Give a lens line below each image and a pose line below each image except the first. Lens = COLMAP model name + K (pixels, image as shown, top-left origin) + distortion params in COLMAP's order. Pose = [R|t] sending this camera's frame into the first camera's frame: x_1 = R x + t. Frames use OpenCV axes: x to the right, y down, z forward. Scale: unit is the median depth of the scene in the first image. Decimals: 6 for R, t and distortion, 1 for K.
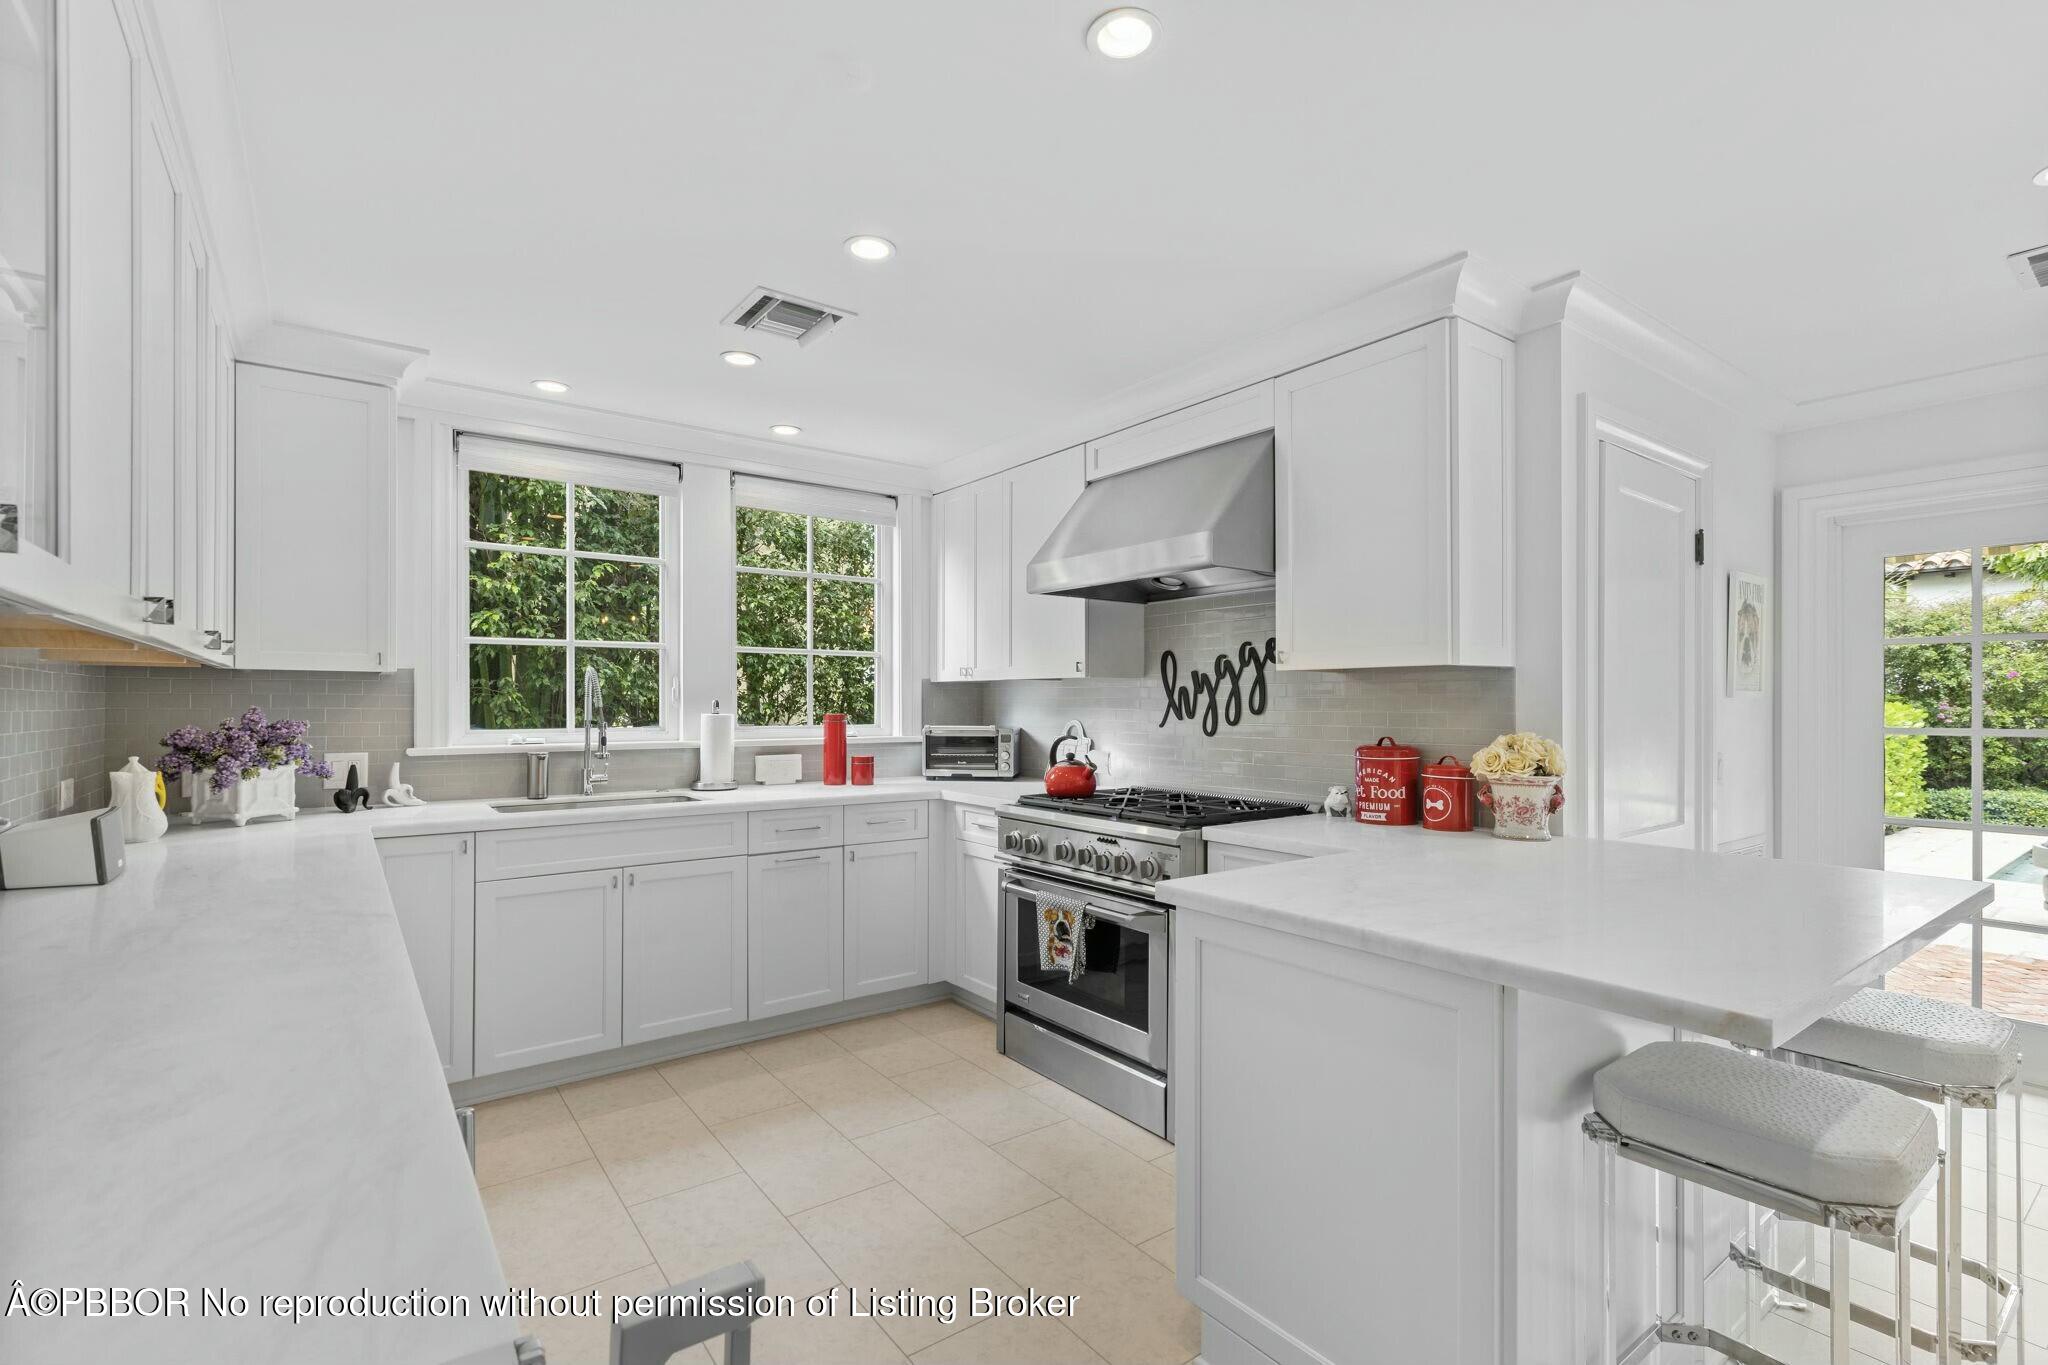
lens RADIAL K [[928.3, 0, 1032.0], [0, 928.3, 698.6], [0, 0, 1]] dist [0.005475, -0.001849]
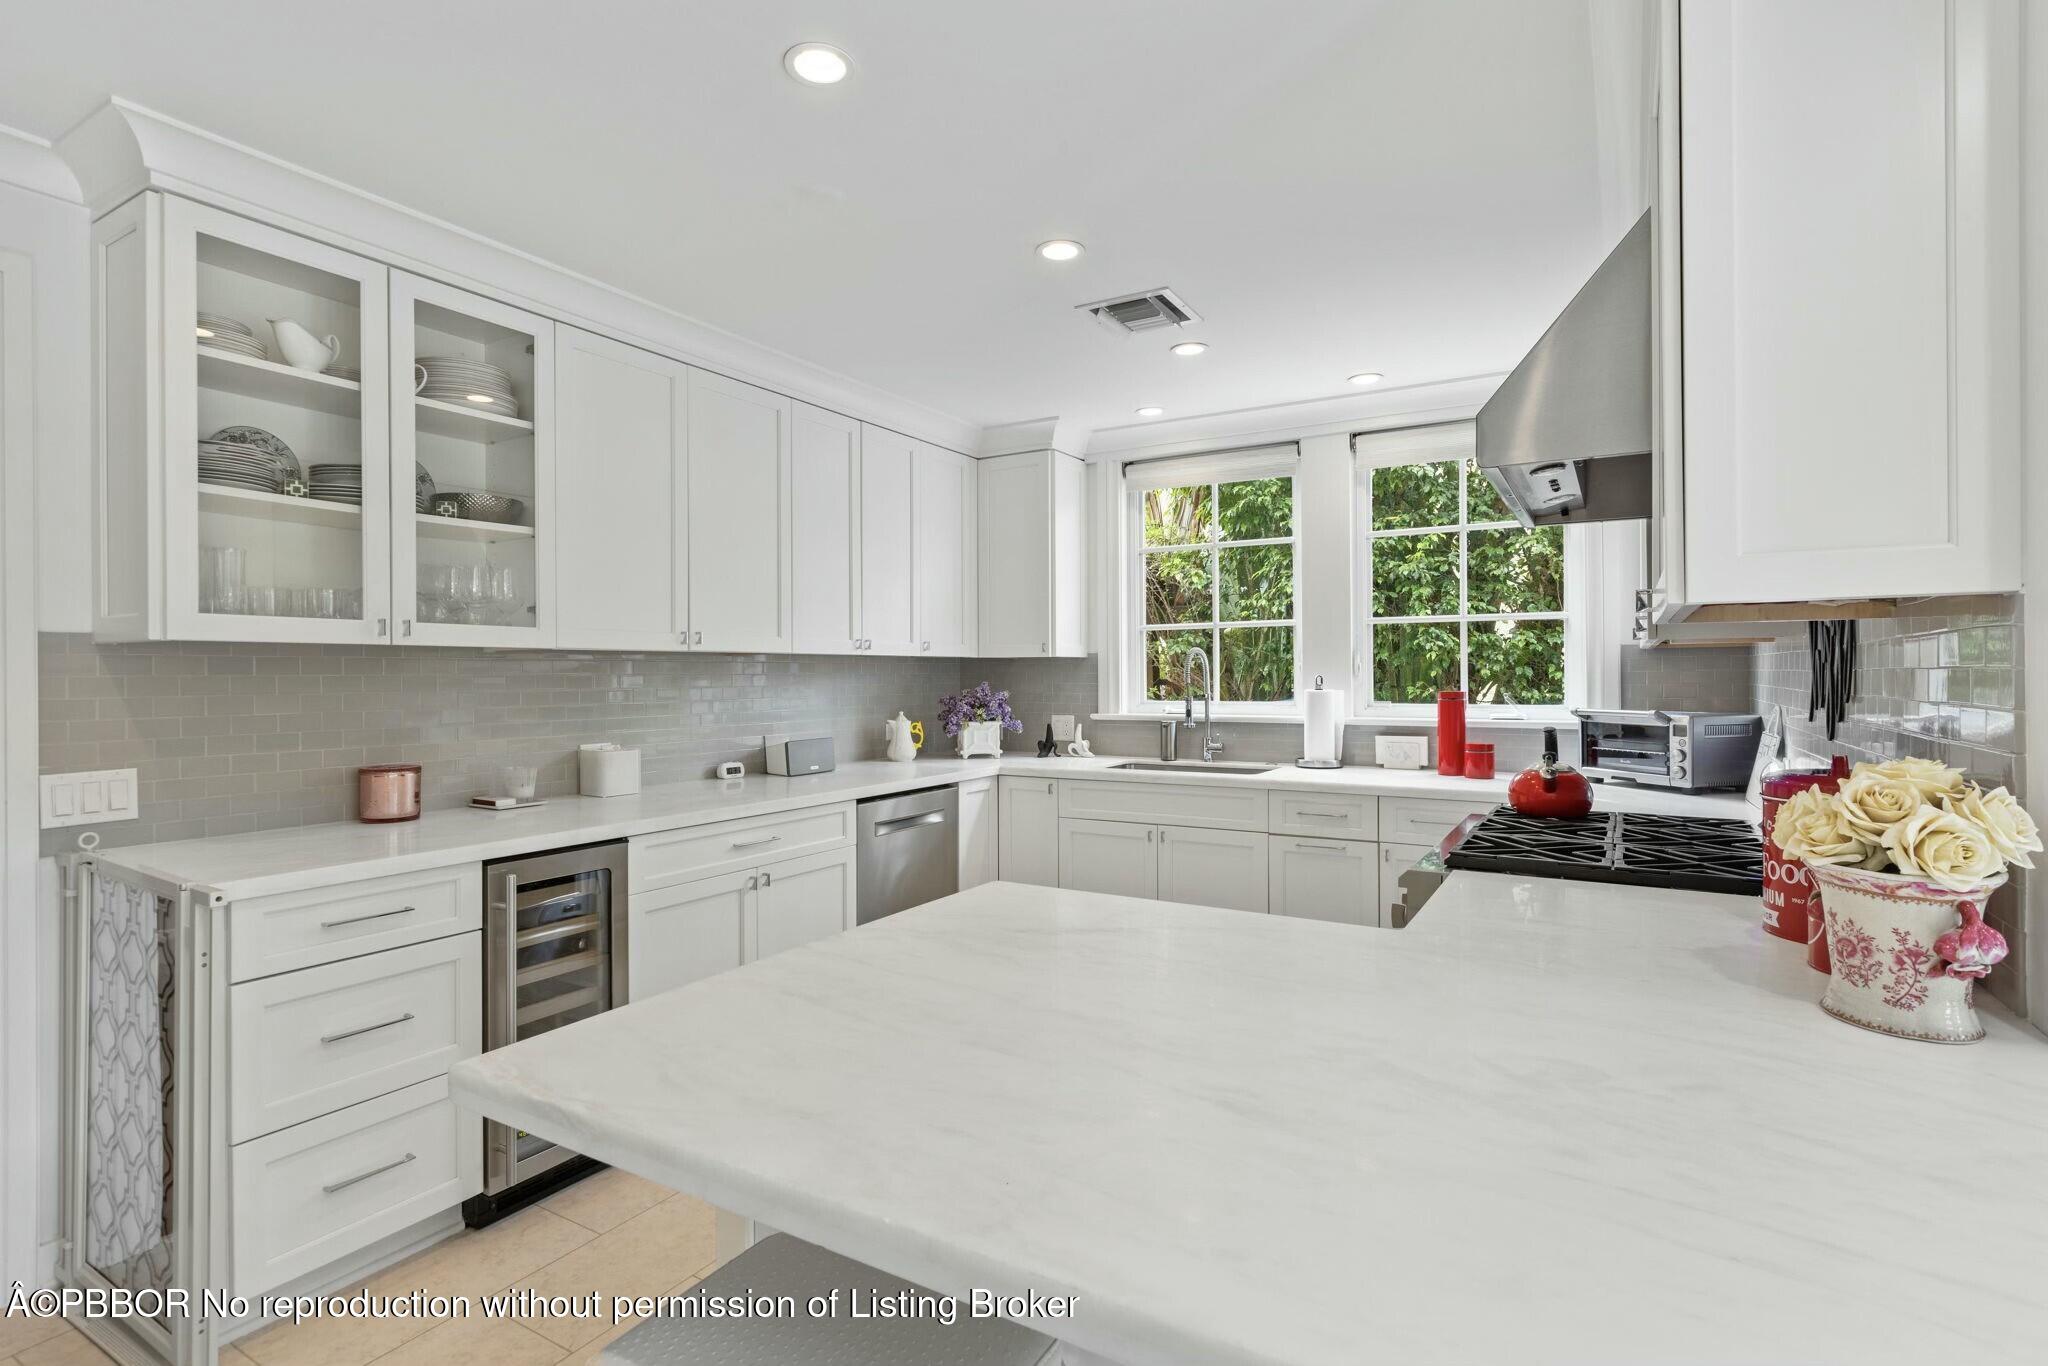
lens RADIAL K [[993.2, 0, 1015.9], [0, 993.2, 673.8], [0, 0, 1]] dist [-0.002938, 0.000249]
pose [[0.382058, -0.003558, -0.924132, 0.549423], [0.009893, 0.999951, 0.000240, -0.003870], [0.924085, -0.009234, 0.382074, 0.337504]]
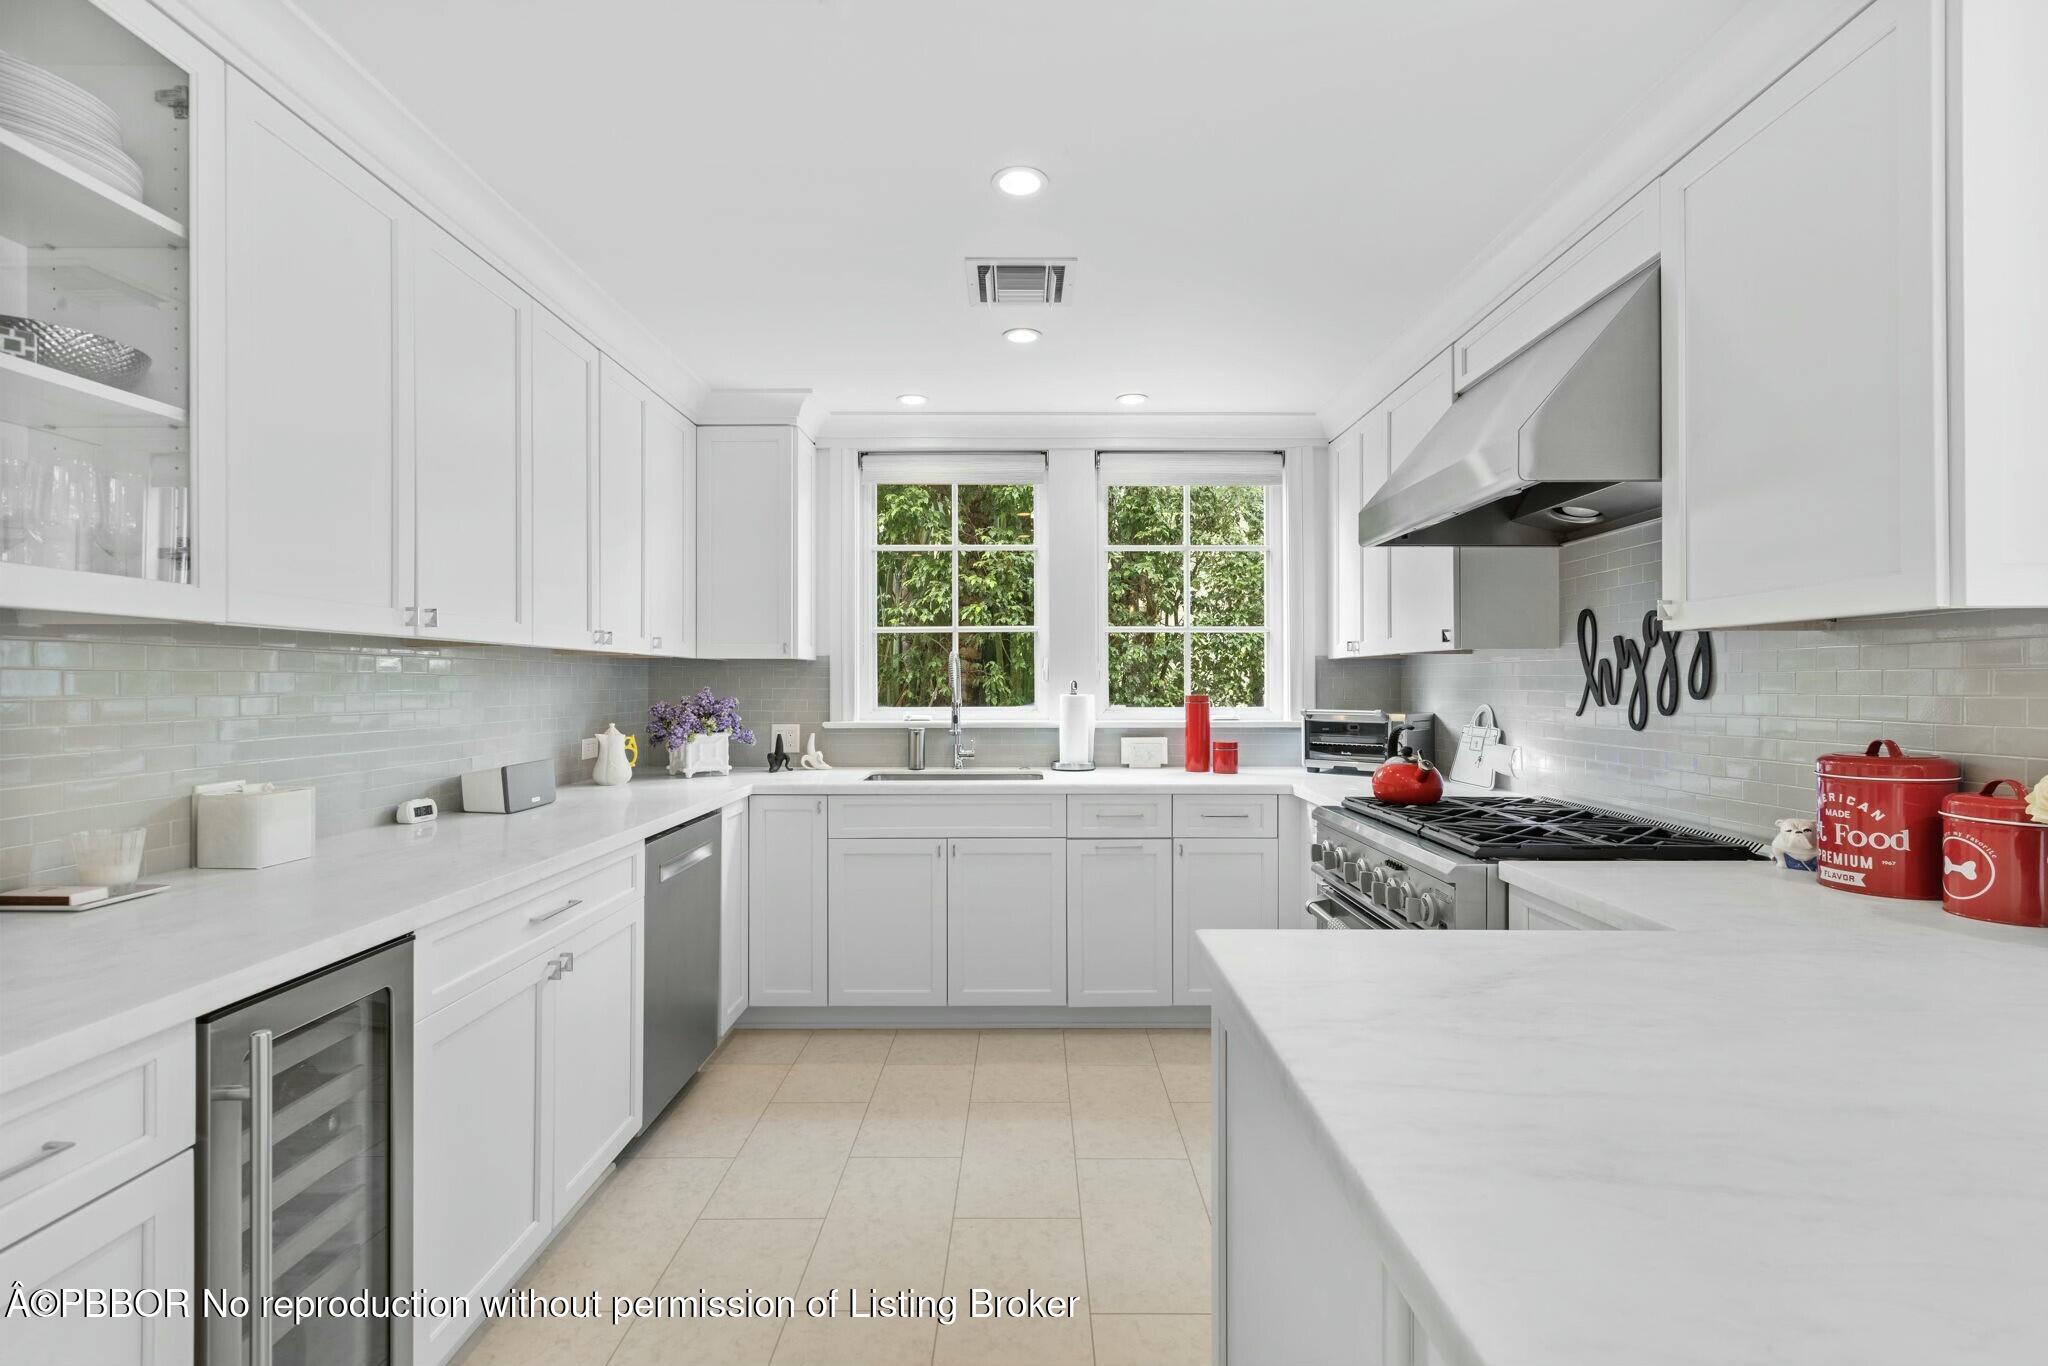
lens RADIAL K [[928.3, 0, 1025.9], [0, 928.3, 680.4], [0, 0, 1]] dist [0.005475, -0.001849]
pose [[0.801178, -0.004096, -0.598412, 0.241154], [0.005121, 0.999987, 0.000012, 0.001275], [0.598404, -0.003074, 0.801189, 0.179081]]
